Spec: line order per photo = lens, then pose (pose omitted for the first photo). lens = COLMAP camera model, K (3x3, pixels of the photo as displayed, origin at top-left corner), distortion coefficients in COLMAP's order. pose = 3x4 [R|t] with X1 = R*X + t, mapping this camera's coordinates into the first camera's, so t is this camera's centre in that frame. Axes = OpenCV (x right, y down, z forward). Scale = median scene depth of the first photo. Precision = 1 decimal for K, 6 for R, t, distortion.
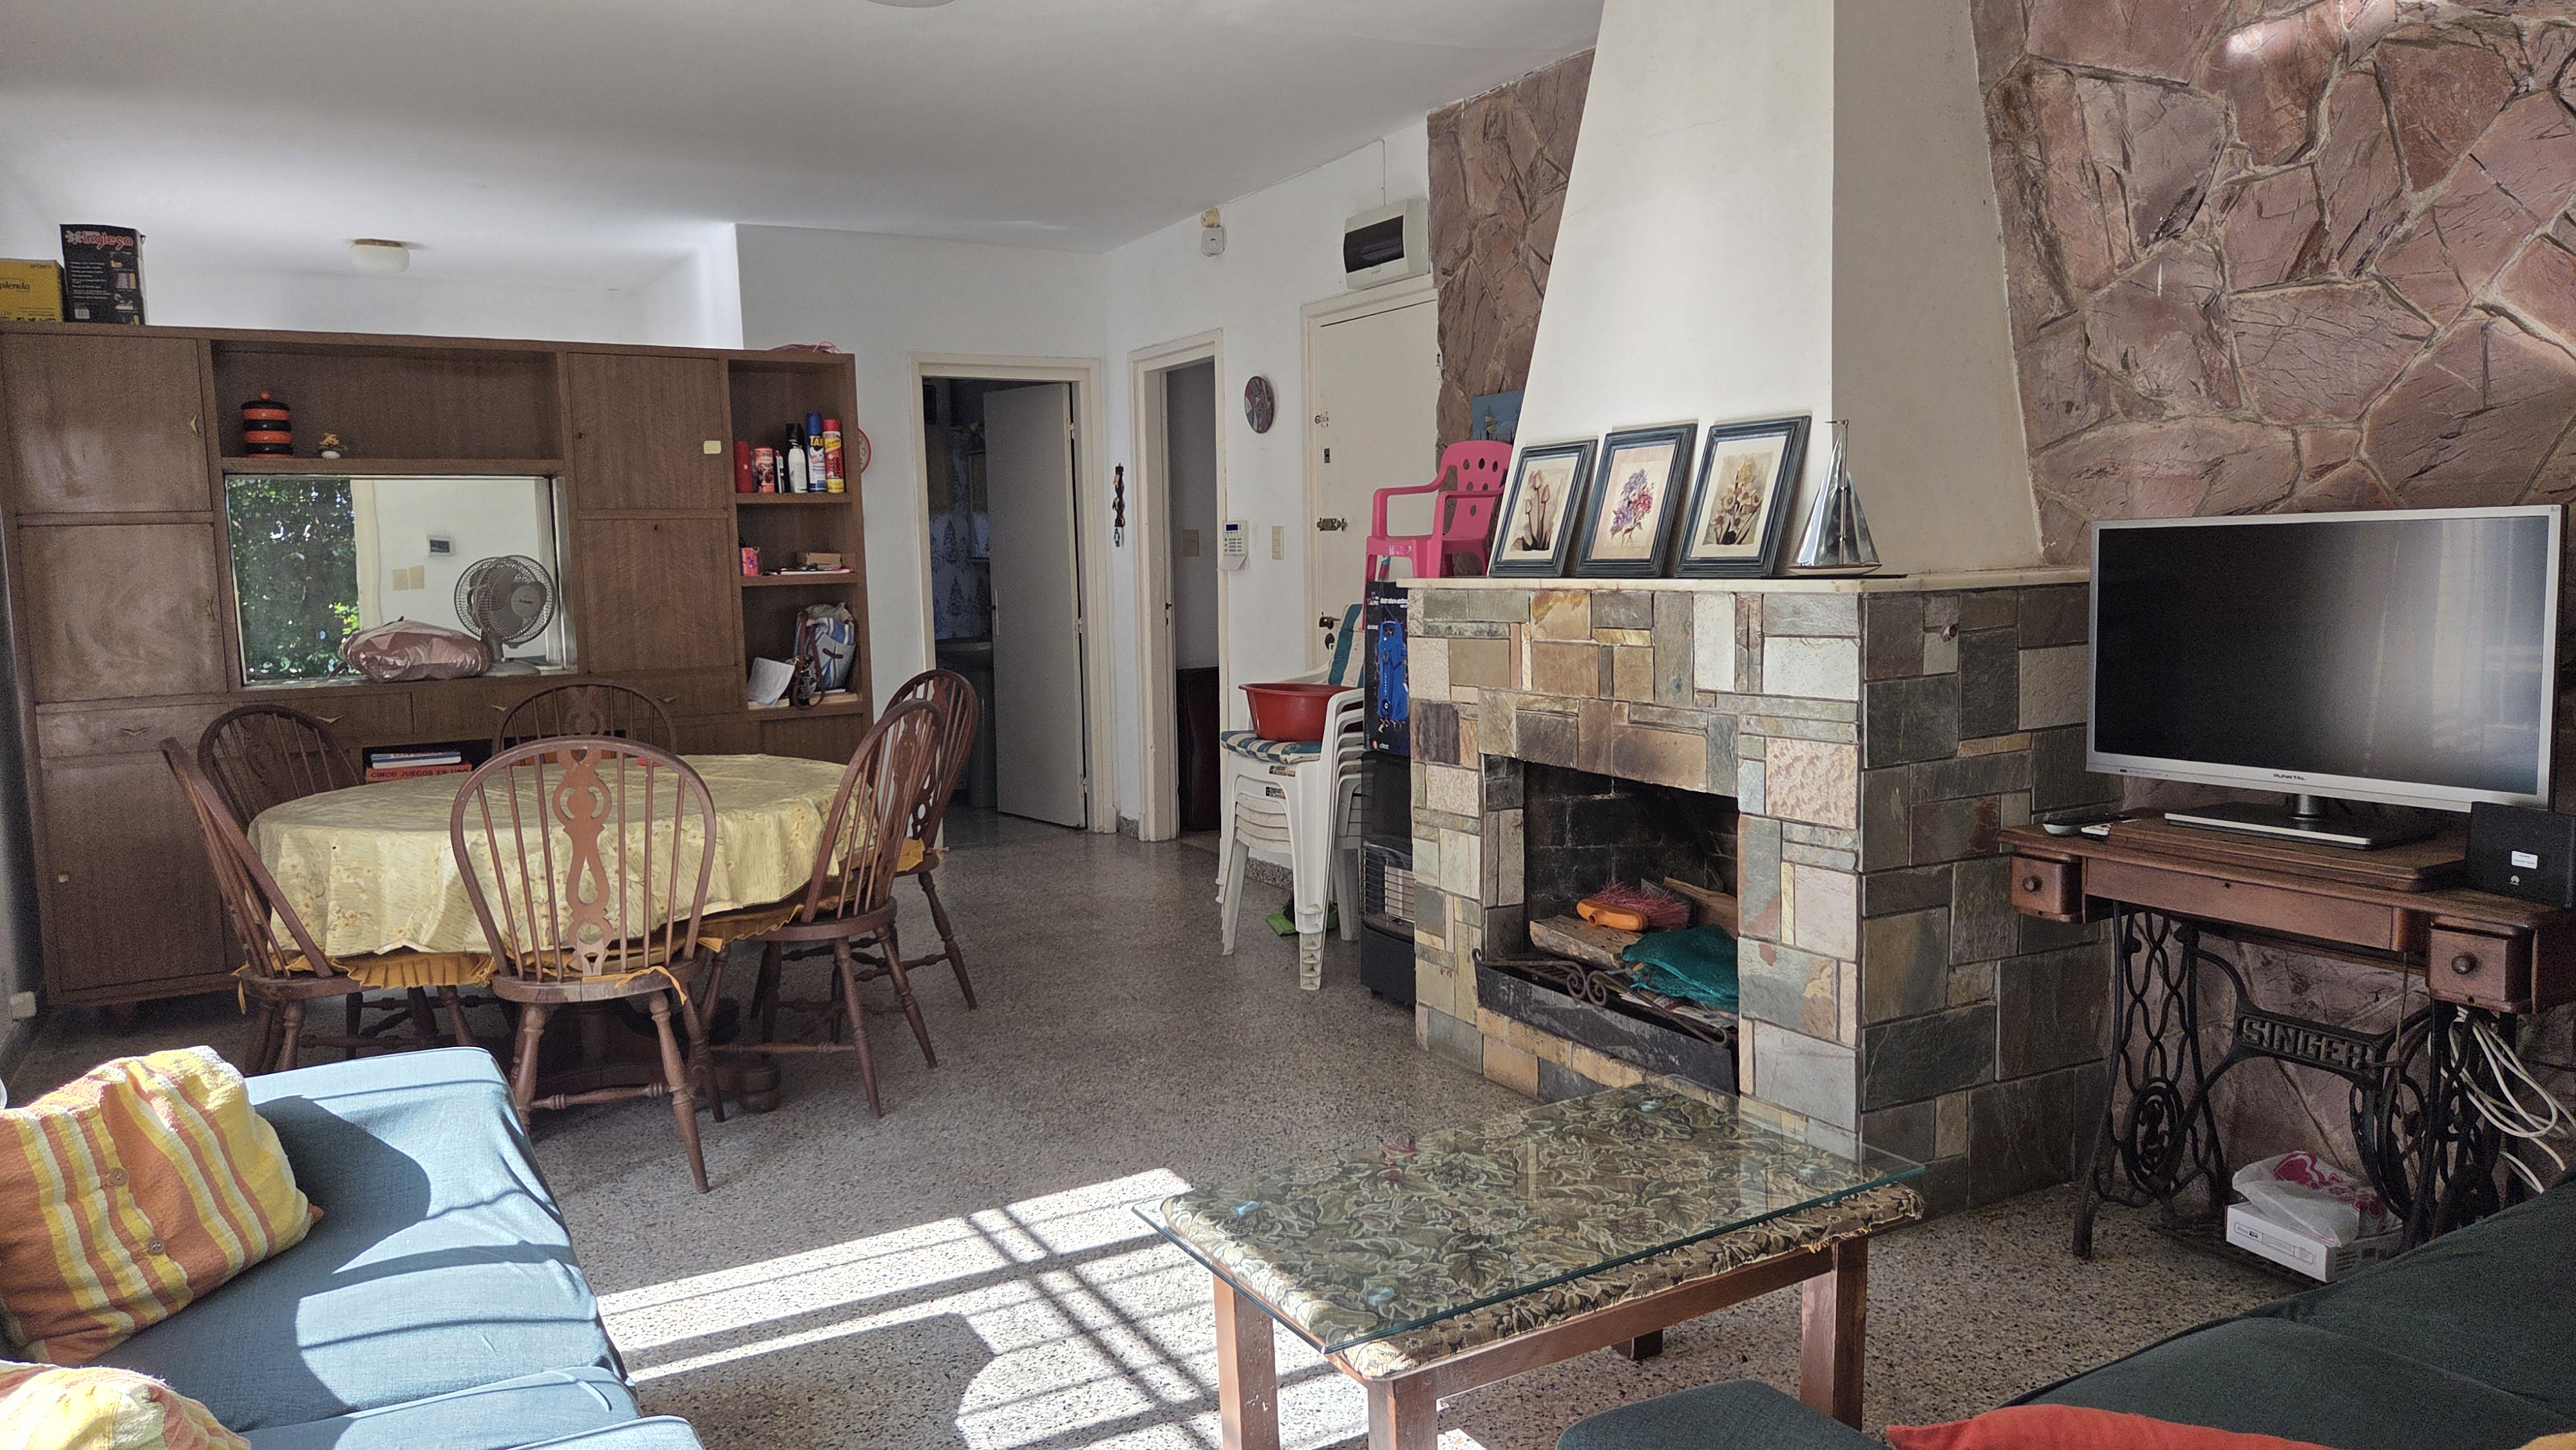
lens RADIAL K [[1741.3, 0, 1292.1], [0, 1741.3, 725.5], [0, 0, 1]] dist [0.044361, -0.042272]
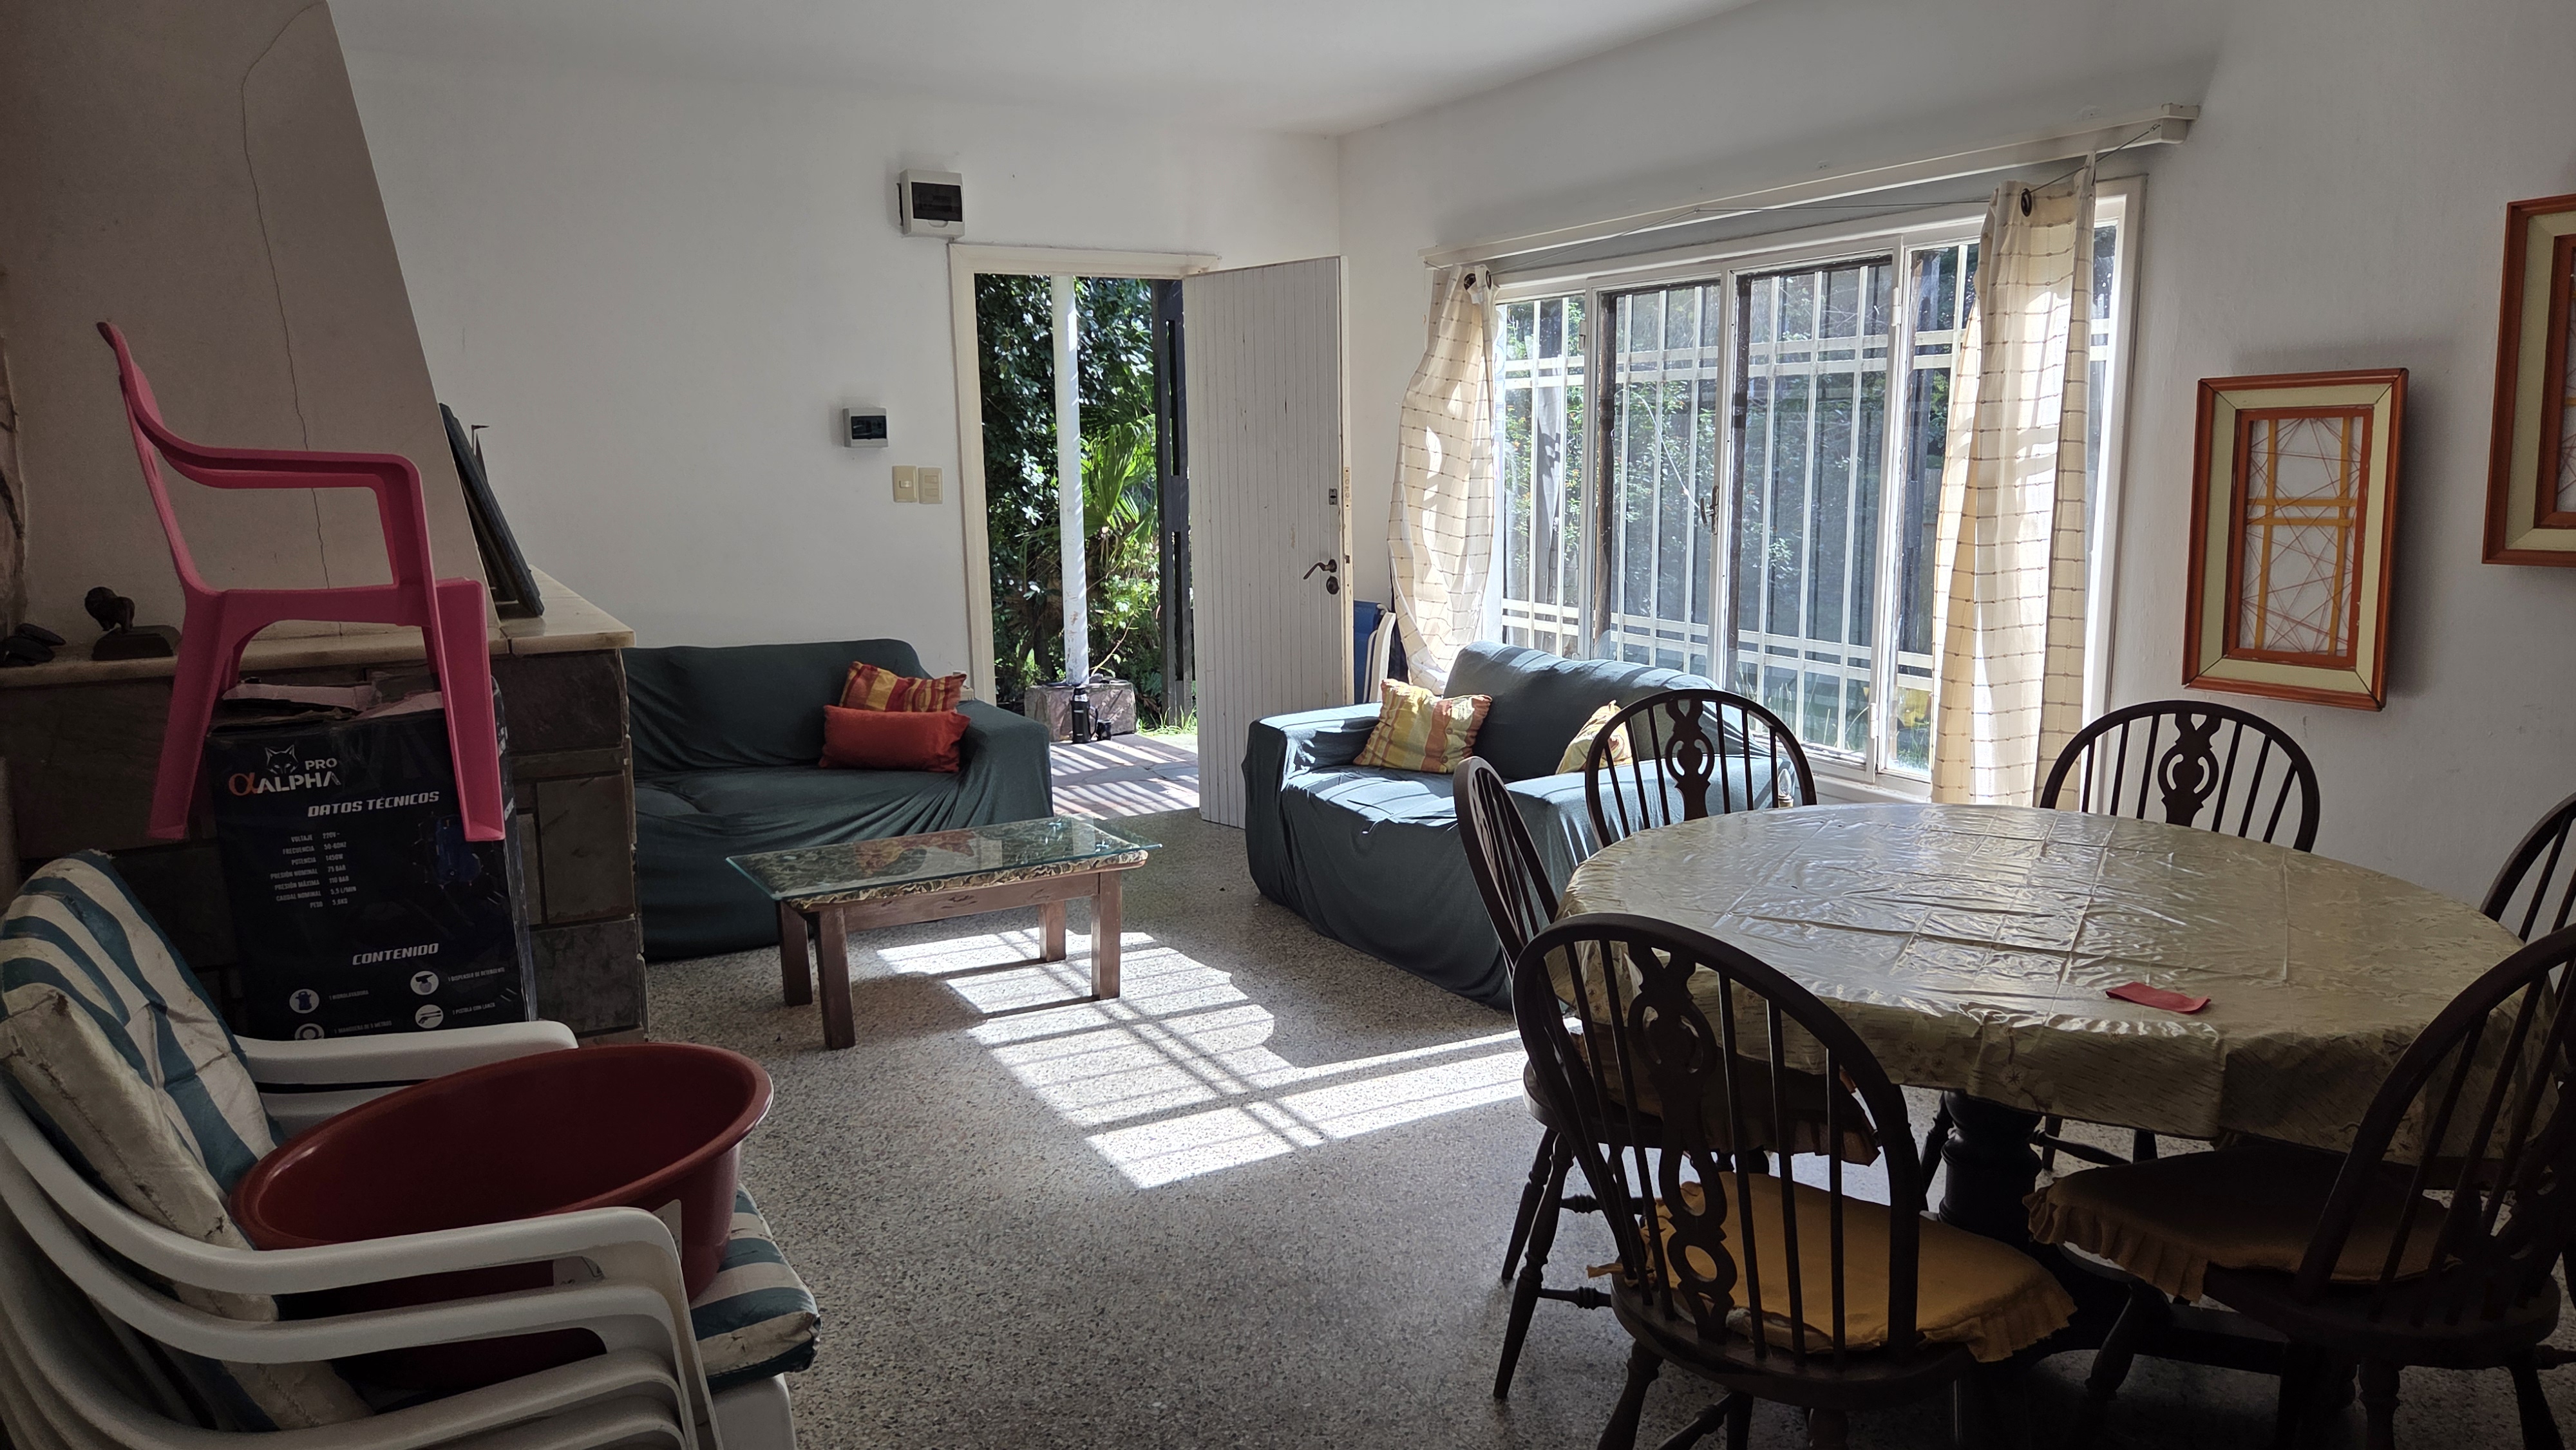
lens RADIAL K [[1741.3, 0, 1289.9], [0, 1741.3, 723.8], [0, 0, 1]] dist [0.044361, -0.042272]
pose [[-0.999412, 0.021666, 0.026580, -0.218939], [0.027407, 0.970533, 0.239406, -0.248336], [-0.020610, 0.239993, -0.970556, 2.194698]]
